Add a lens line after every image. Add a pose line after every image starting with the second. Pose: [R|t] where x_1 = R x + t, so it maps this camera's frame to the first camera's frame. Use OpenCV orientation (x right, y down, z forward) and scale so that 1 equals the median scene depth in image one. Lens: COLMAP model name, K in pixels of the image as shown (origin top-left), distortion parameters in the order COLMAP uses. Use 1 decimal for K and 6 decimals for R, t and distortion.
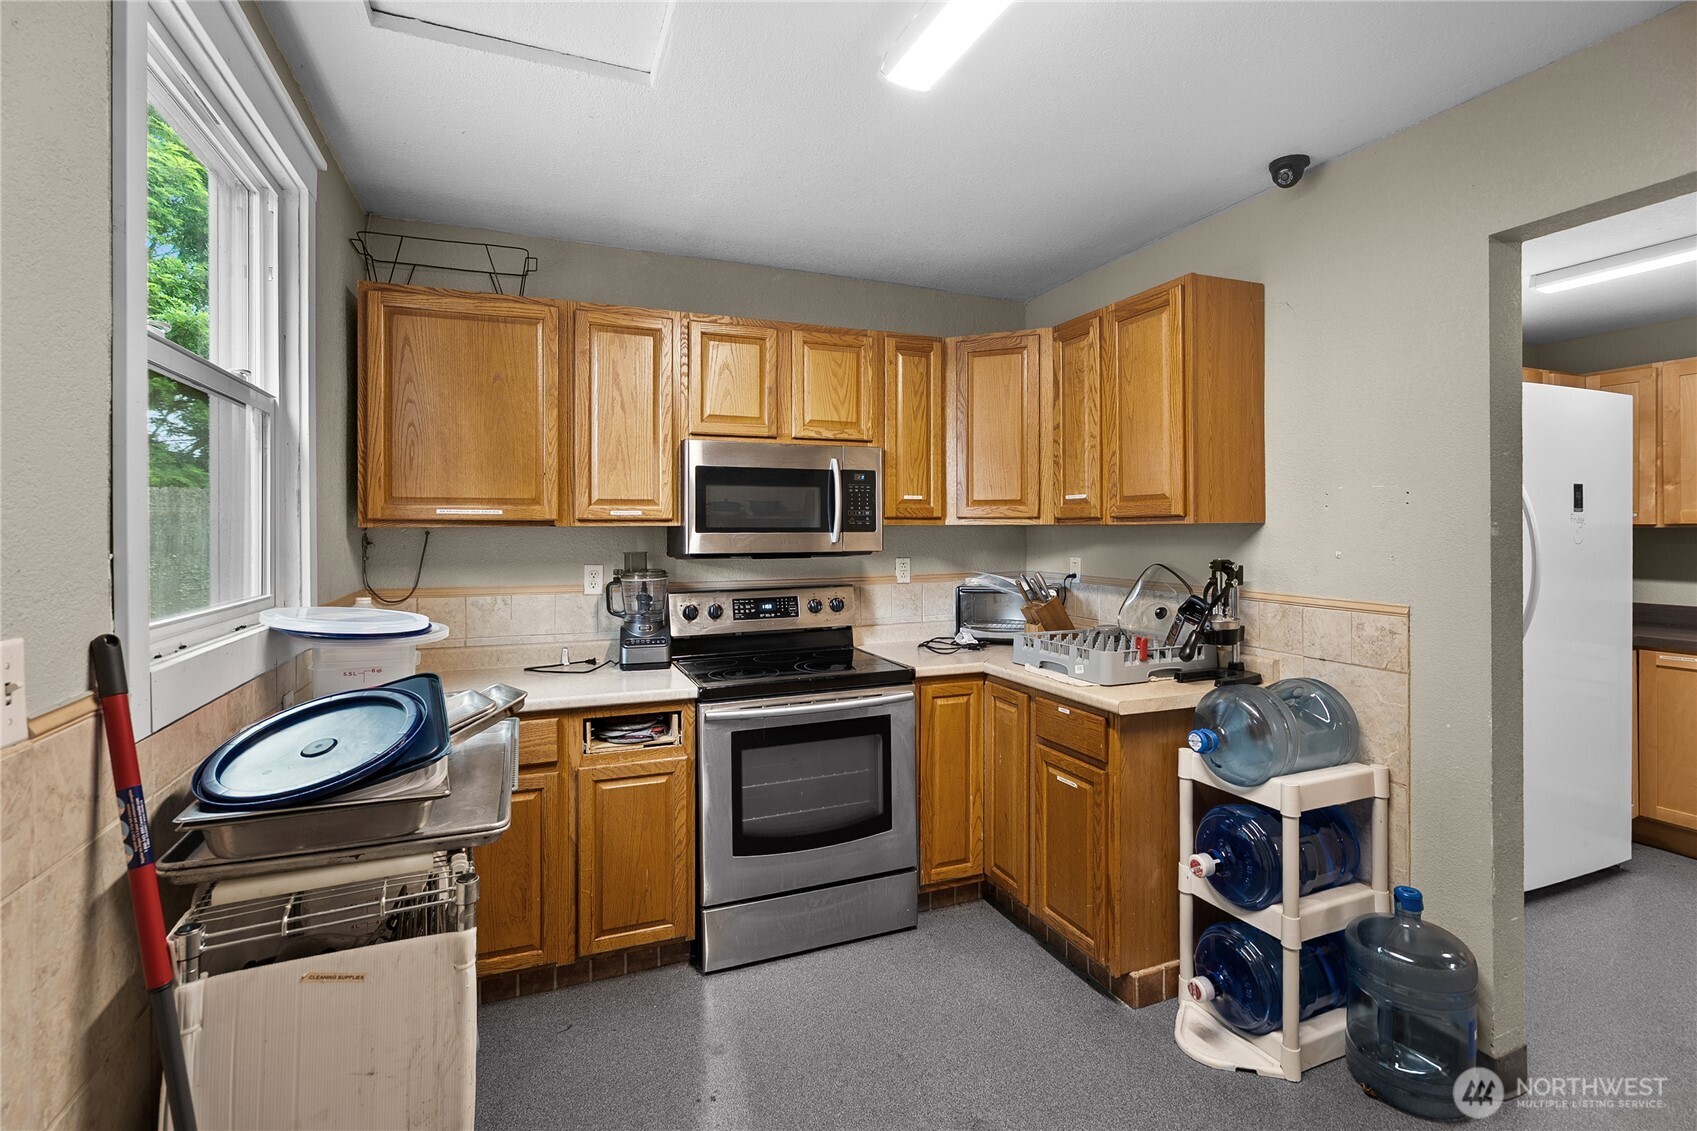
lens RADIAL K [[780.5, 0, 850.9], [0, 780.5, 528.8], [0, 0, 1]] dist [-0.001730, 0.000119]
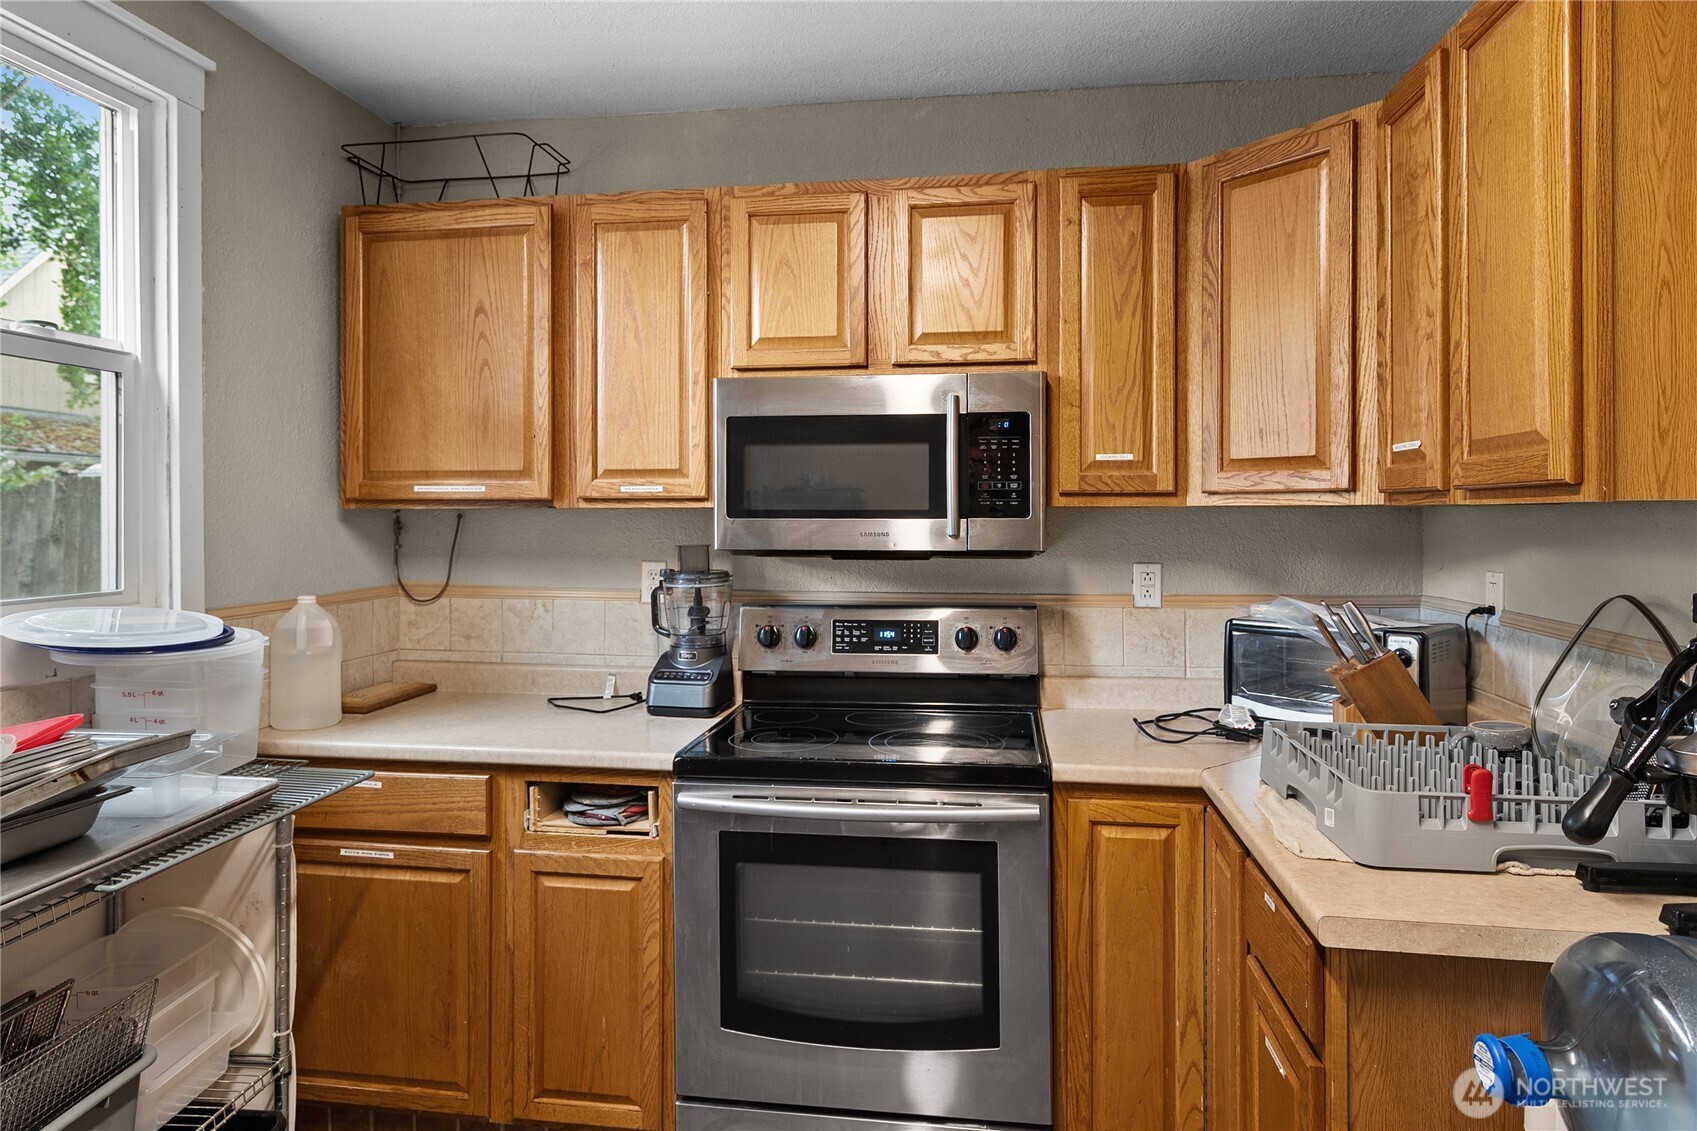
lens RADIAL K [[1014.4, 0, 845.1], [0, 1014.4, 514.7], [0, 0, 1]] dist [0.006708, 0.001358]
pose [[0.861597, 0.003799, -0.507579, 0.312070], [-0.002510, 0.999992, 0.003224, -0.000566], [0.507587, -0.001503, 0.861599, 0.299156]]
